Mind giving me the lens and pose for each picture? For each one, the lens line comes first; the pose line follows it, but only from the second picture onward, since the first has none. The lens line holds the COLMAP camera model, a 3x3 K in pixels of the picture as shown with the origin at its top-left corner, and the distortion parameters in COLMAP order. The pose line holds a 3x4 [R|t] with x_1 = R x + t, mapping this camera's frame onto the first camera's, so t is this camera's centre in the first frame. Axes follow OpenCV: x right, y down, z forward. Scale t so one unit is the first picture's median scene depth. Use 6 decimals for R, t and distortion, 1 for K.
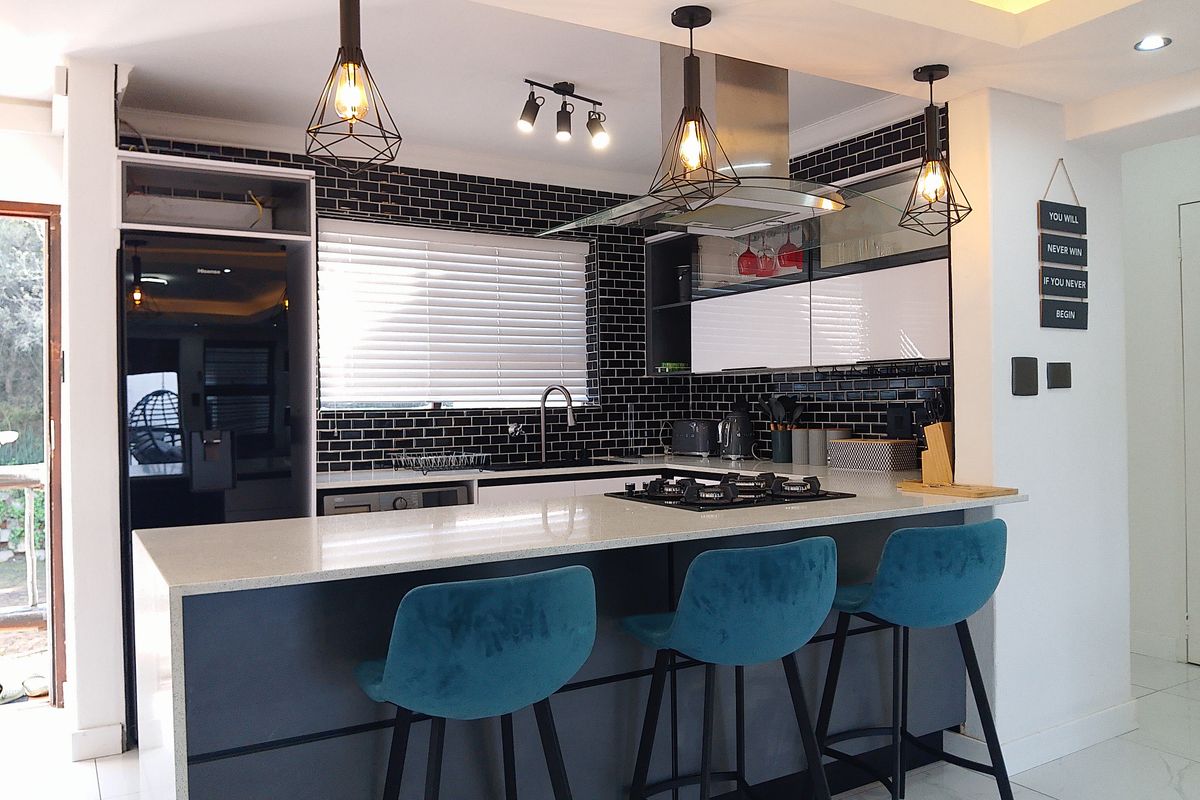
lens RADIAL K [[921.3, 0, 600.0], [0, 921.3, 400.0], [0, 0, 1]] dist [0.101625, -0.208278]
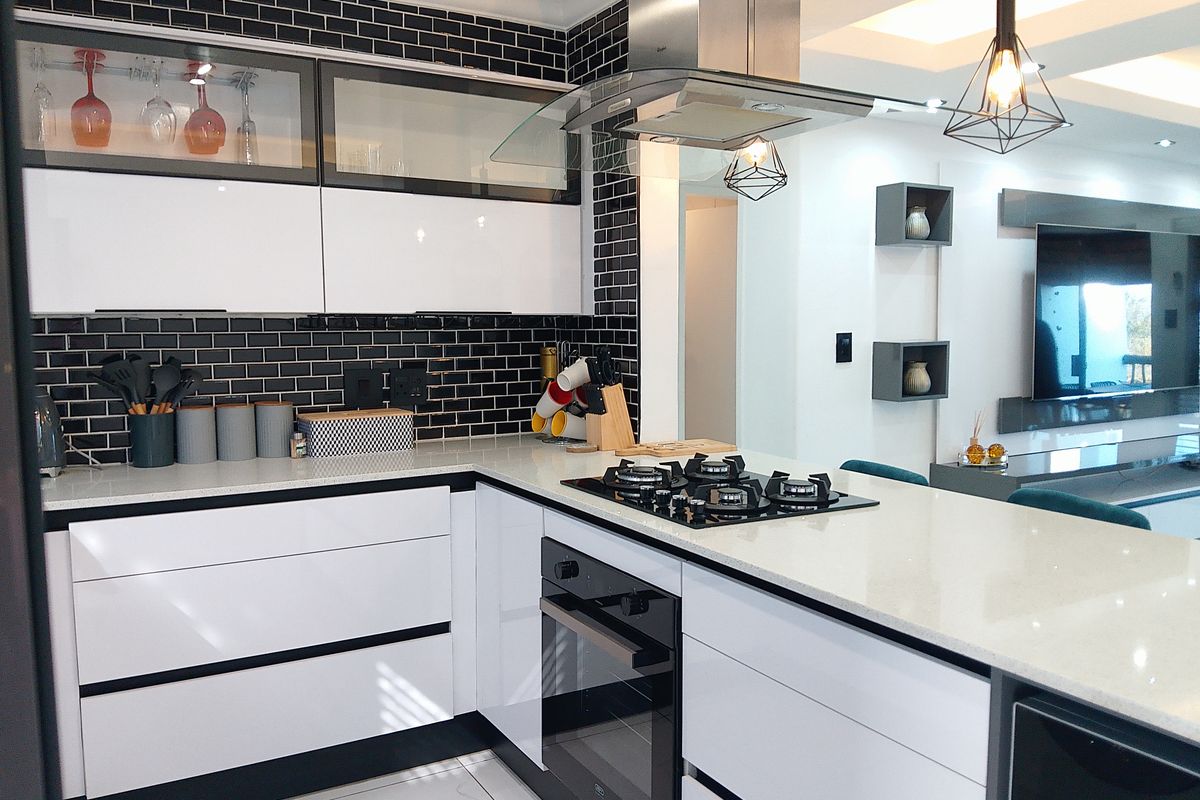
lens RADIAL K [[921.3, 0, 600.0], [0, 921.3, 400.0], [0, 0, 1]] dist [0.101625, -0.208278]
pose [[0.024666, -0.071831, 0.997112, -0.377250], [0.001368, 0.997417, 0.071819, -0.017895], [-0.999695, -0.000408, 0.024701, 0.650479]]
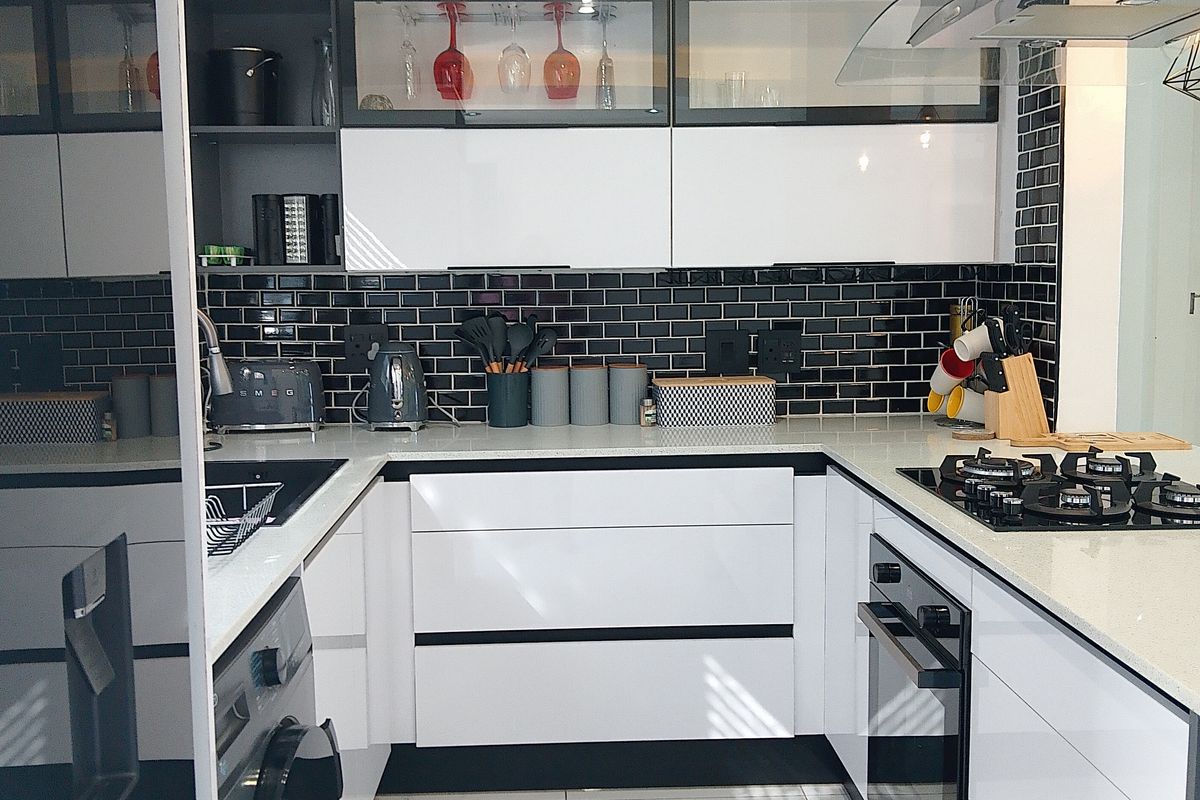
lens RADIAL K [[1219.4, 0, 600.0], [0, 1219.4, 400.0], [0, 0, 1]] dist [0.097802, -0.008333]
pose [[0.485564, -0.085131, 0.870046, -0.425594], [0.003356, 0.995421, 0.095525, -0.022173], [-0.874195, -0.043463, 0.483626, 0.536729]]
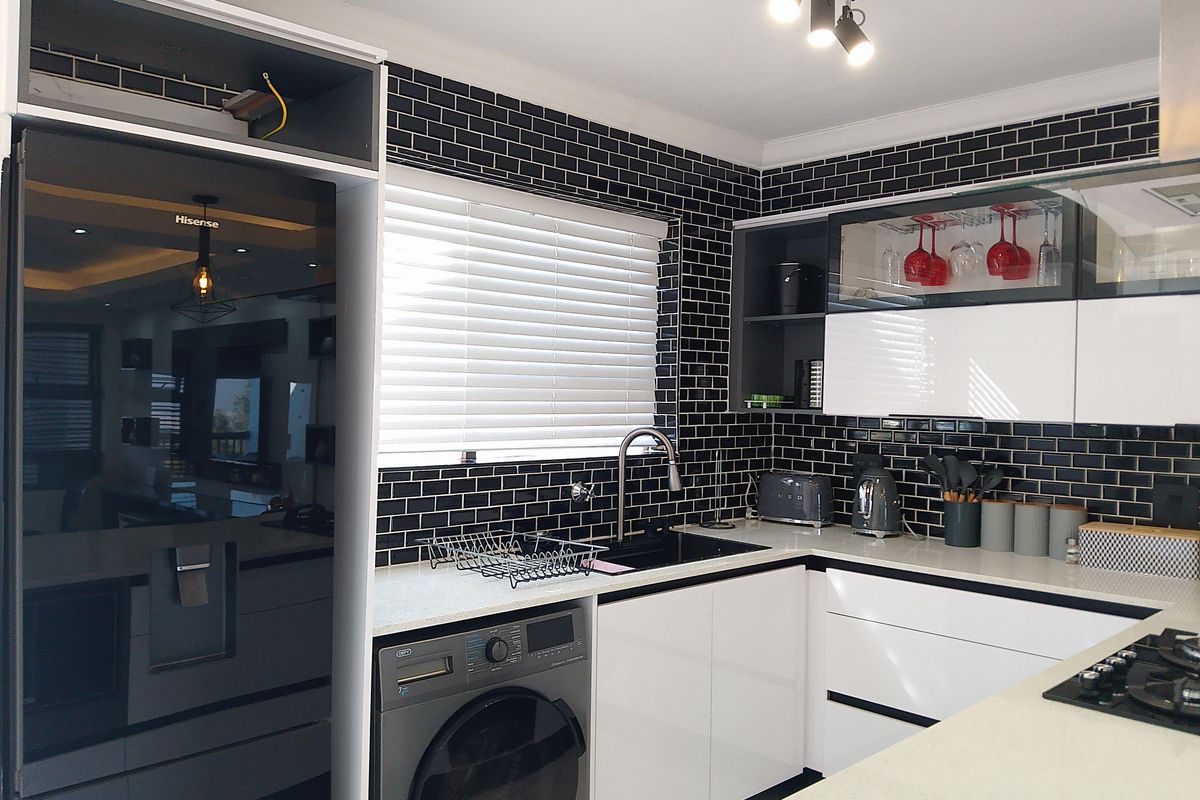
lens RADIAL K [[921.3, 0, 600.0], [0, 921.3, 400.0], [0, 0, 1]] dist [0.101625, -0.208278]
pose [[0.974723, 0.030281, 0.221355, -0.225018], [-0.032161, 0.999471, 0.004893, -0.037813], [-0.221090, -0.011888, 0.975181, 0.334967]]
